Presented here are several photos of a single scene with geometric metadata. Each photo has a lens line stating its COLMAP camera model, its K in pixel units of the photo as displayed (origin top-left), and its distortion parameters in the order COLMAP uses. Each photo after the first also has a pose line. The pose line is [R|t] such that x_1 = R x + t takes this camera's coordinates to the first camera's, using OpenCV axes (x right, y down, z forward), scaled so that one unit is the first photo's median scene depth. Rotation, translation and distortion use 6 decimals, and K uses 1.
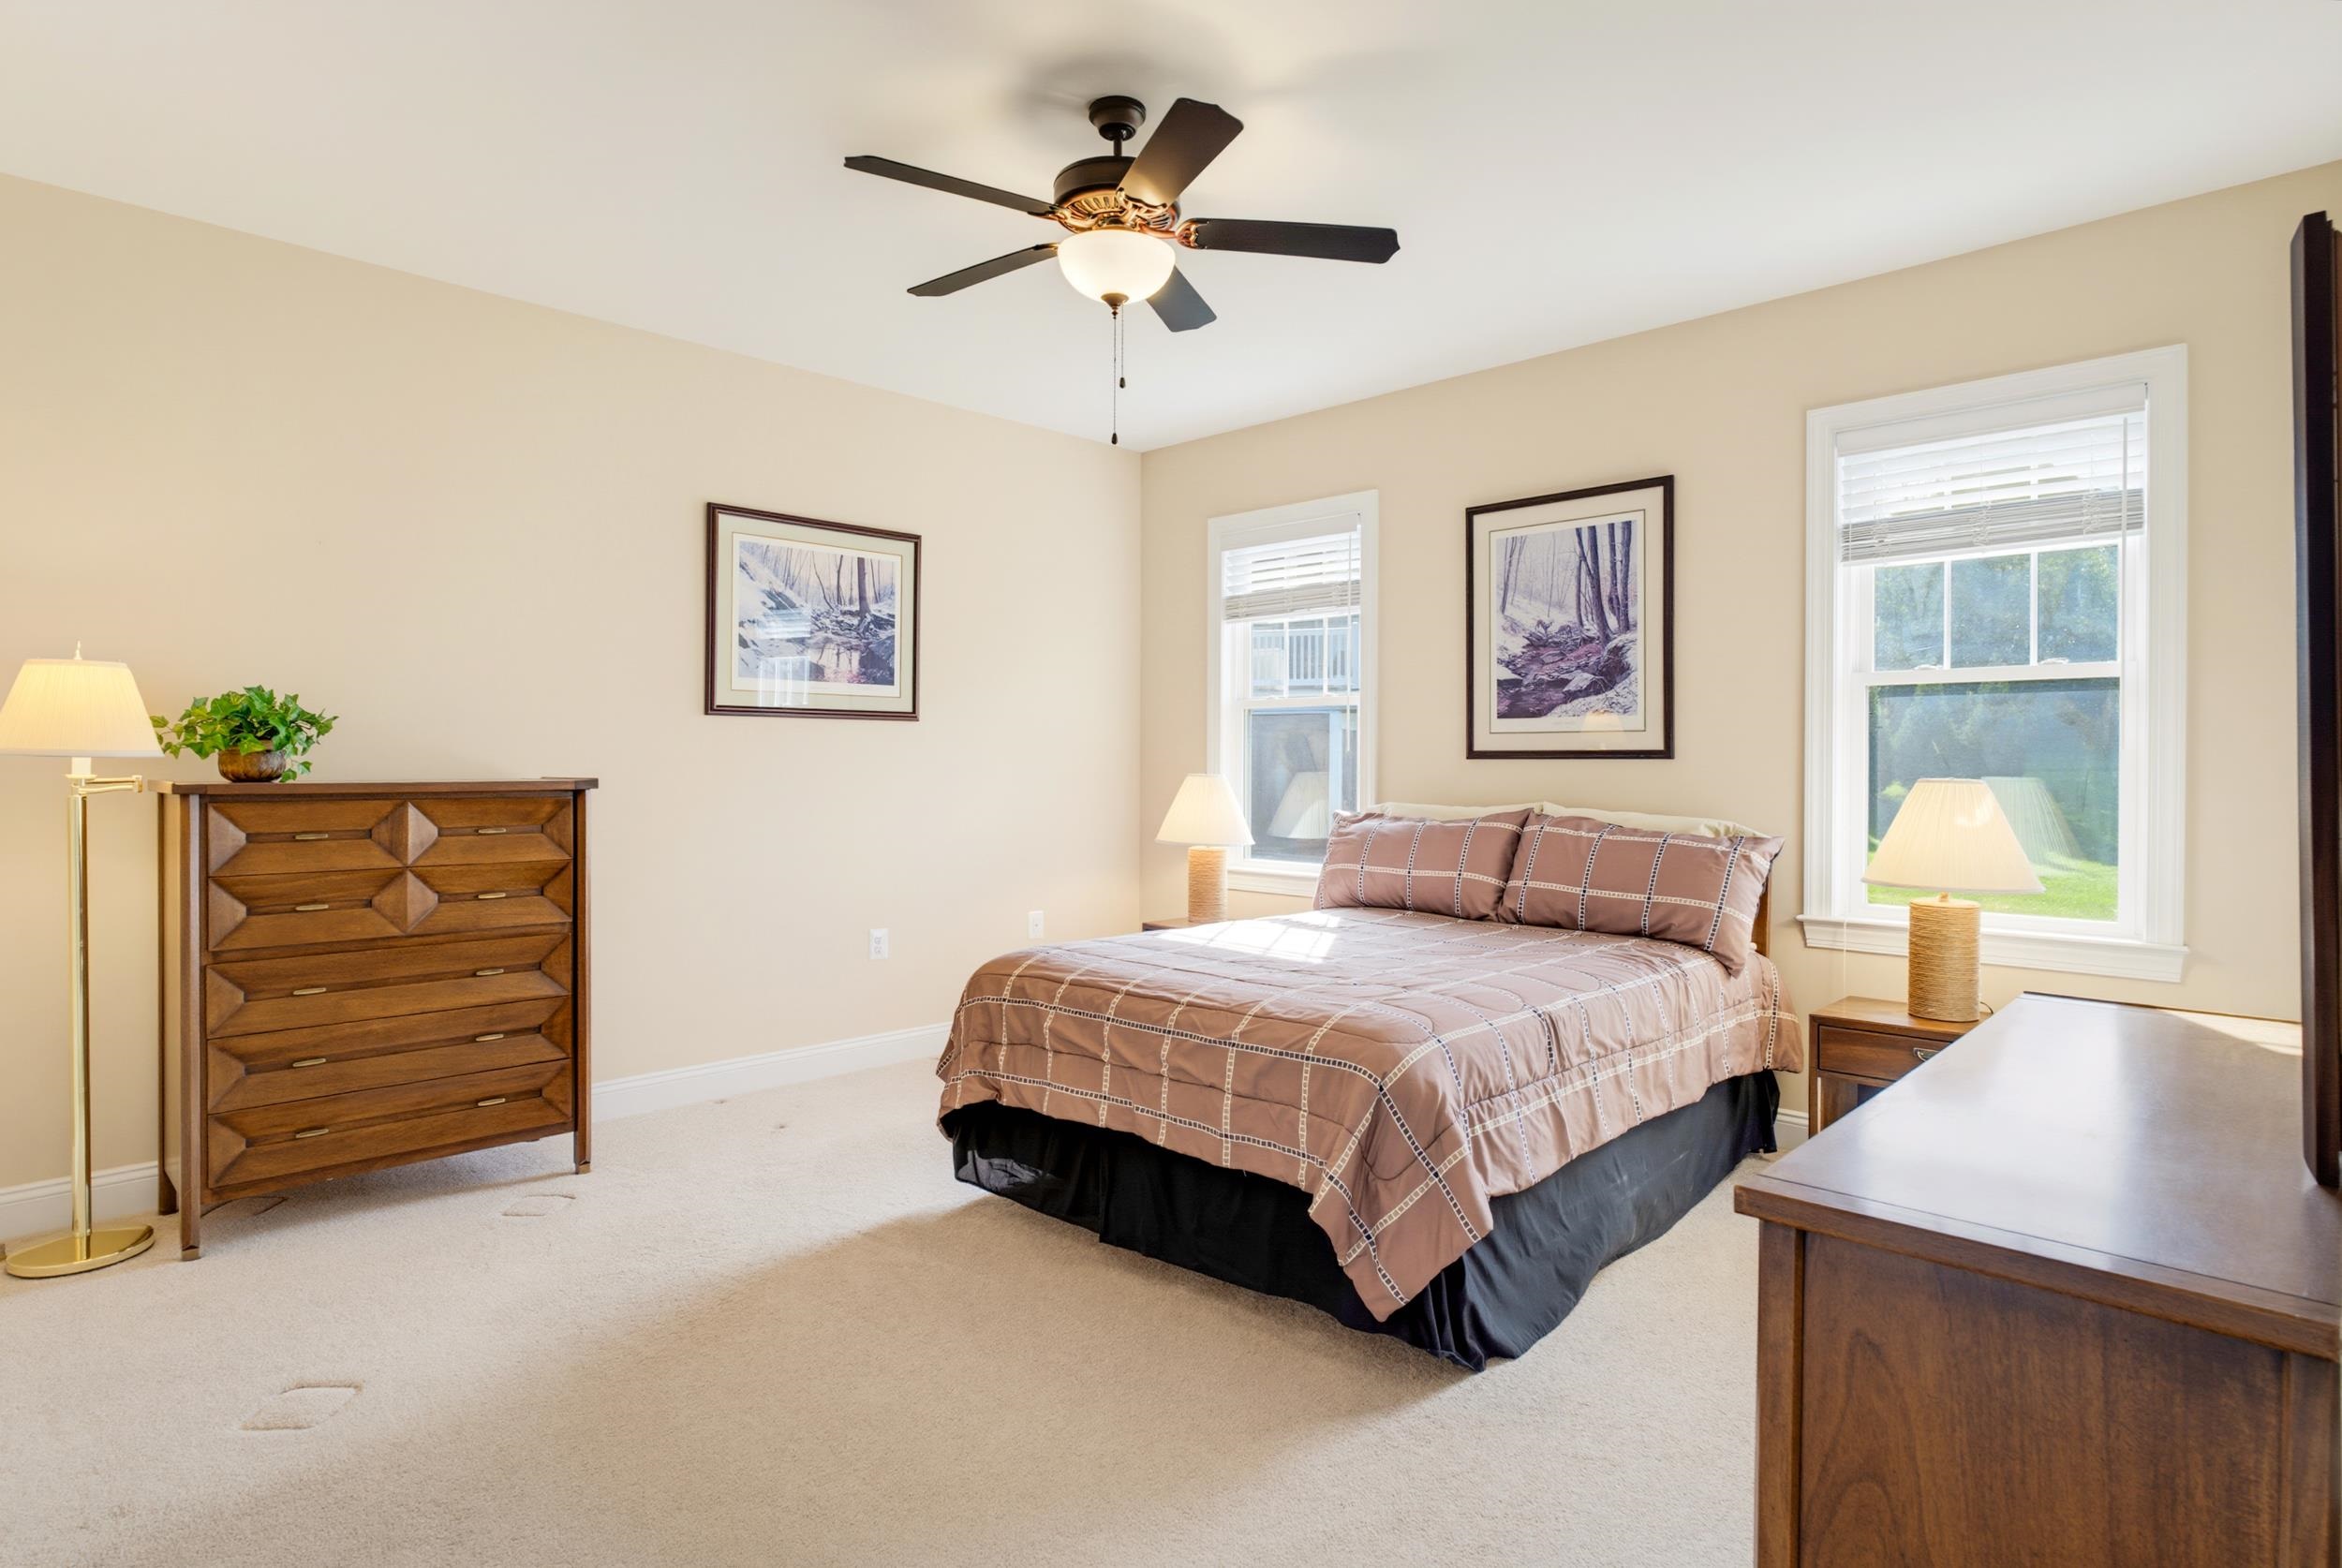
lens RADIAL K [[1237.1, 0, 1166.5], [0, 1237.1, 755.4], [0, 0, 1]] dist [0.000464, 0.000365]
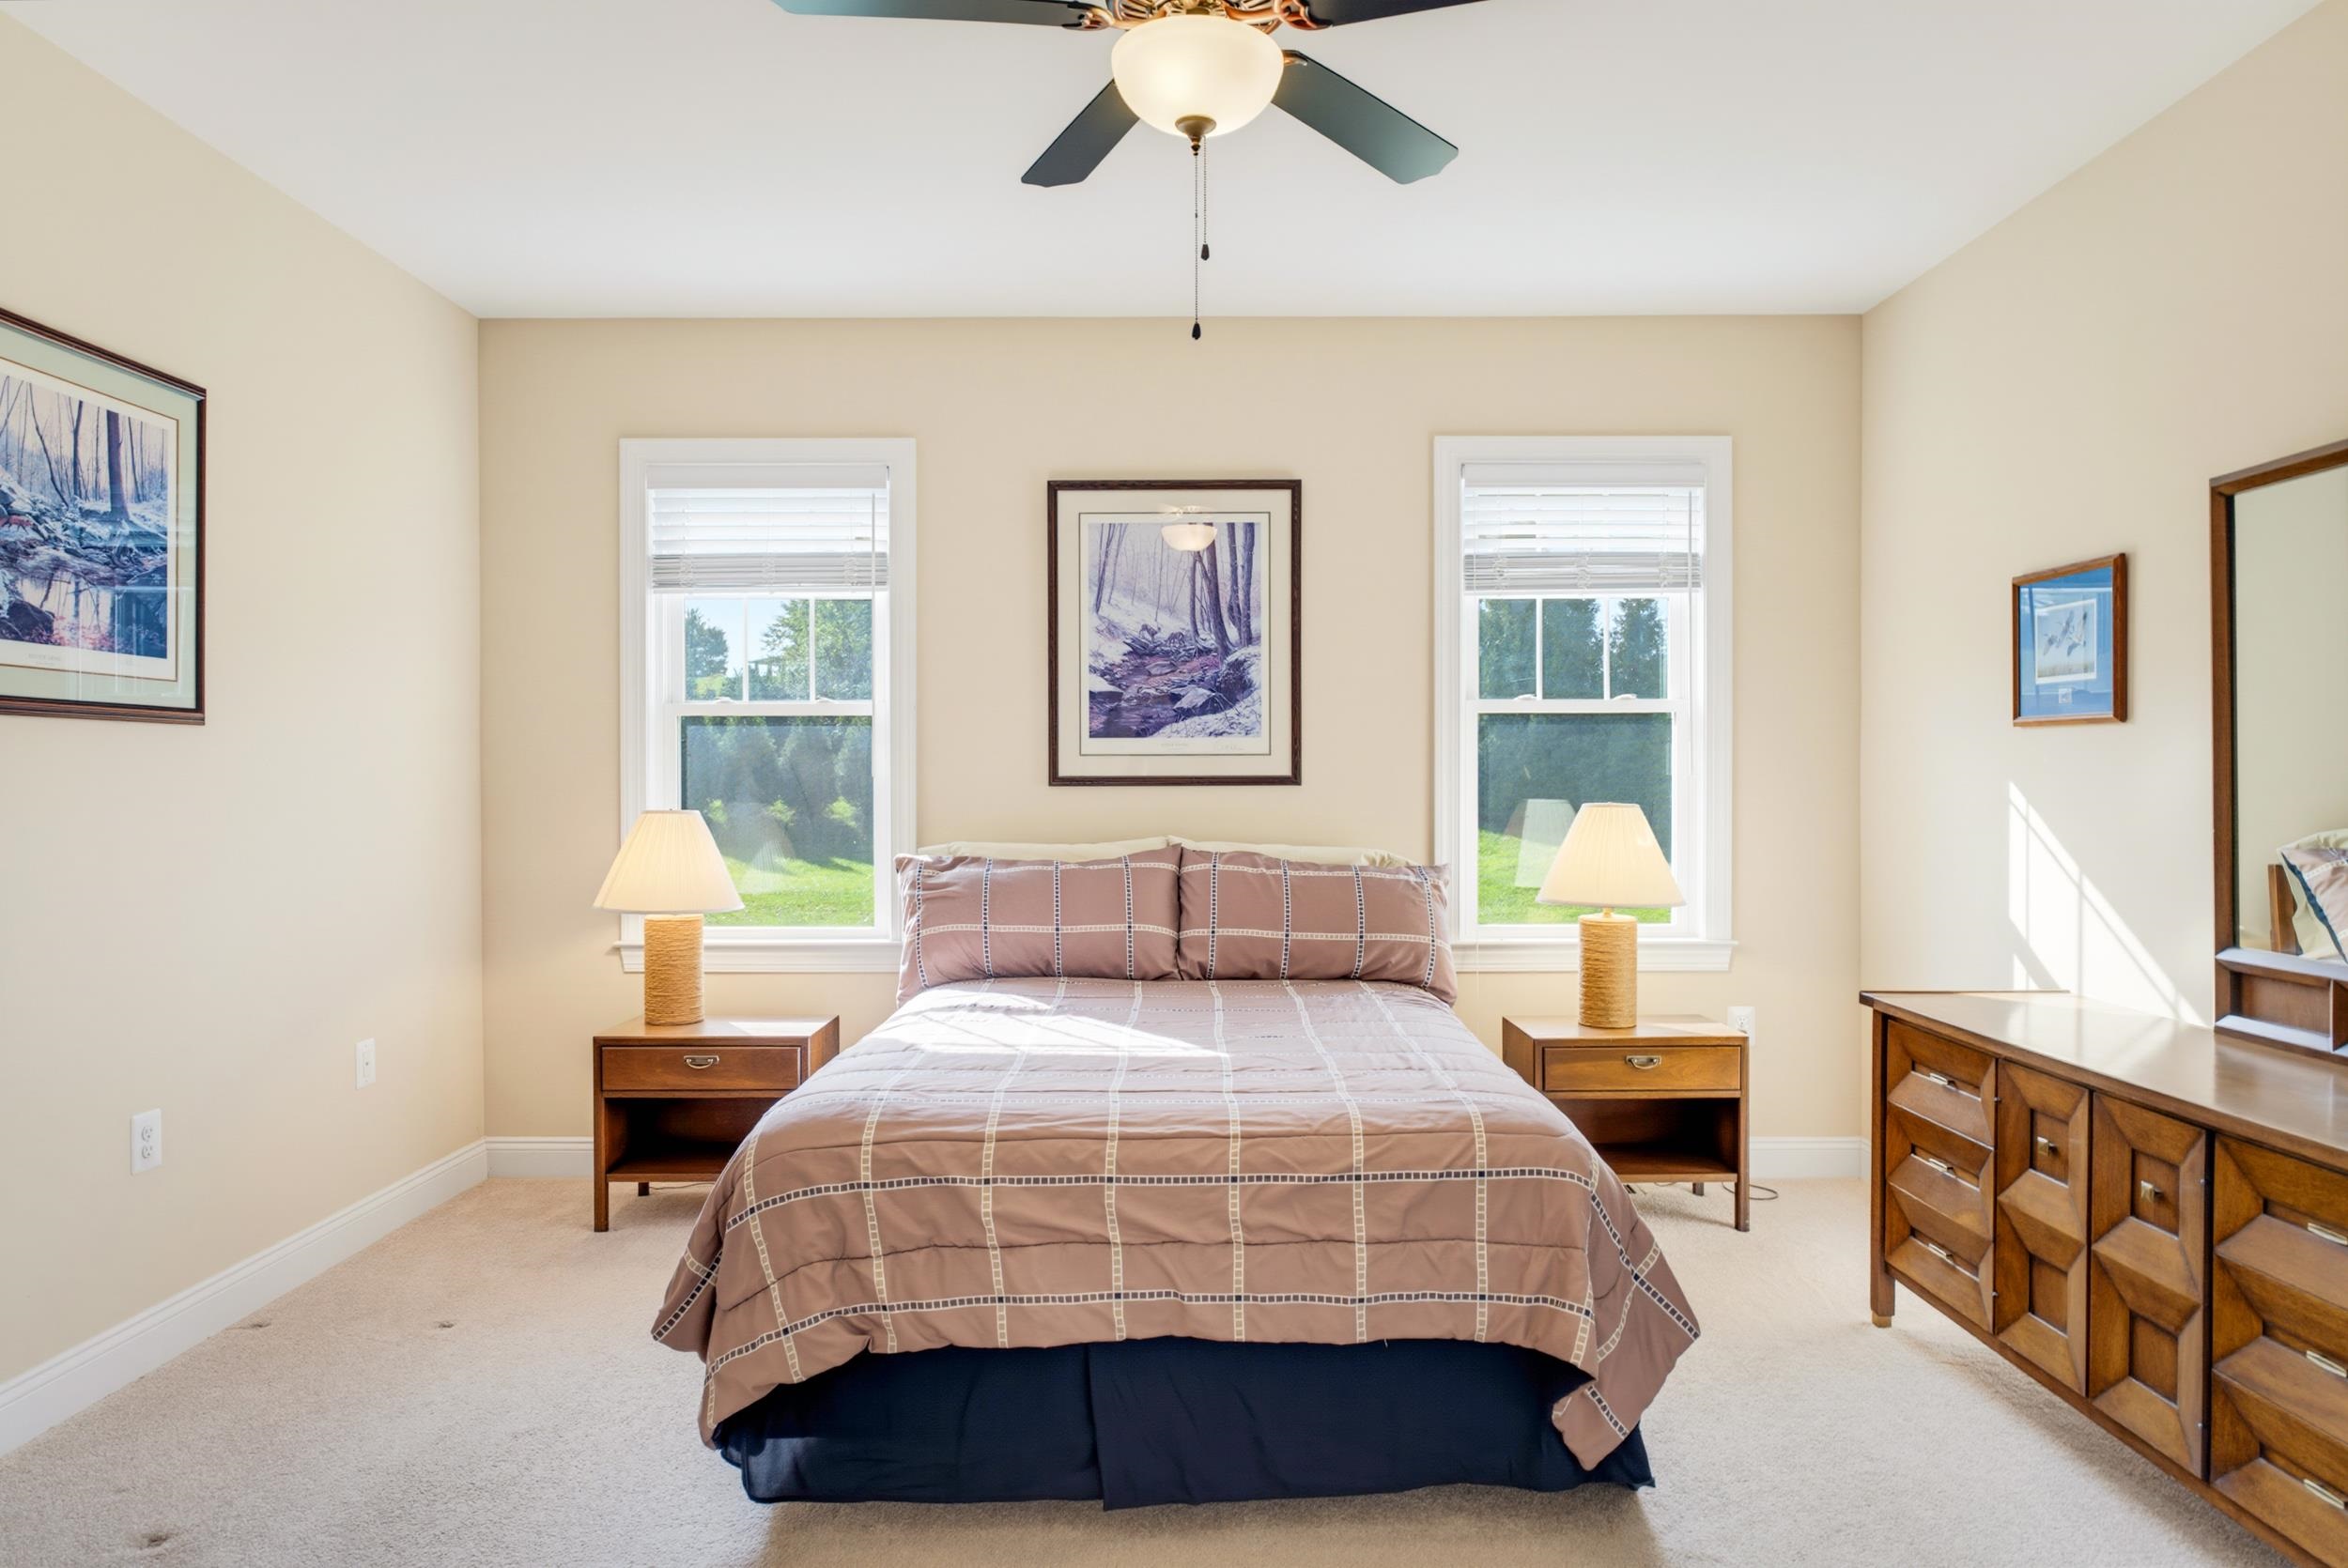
lens RADIAL K [[1424.9, 0, 1174.0], [0, 1424.9, 784.0], [0, 0, 1]] dist [-0.001806, 0.001467]
pose [[0.717726, -0.007771, 0.696282, -0.390406], [0.001322, 0.999951, 0.009797, -0.008354], [-0.696324, -0.006111, 0.717701, 0.286124]]
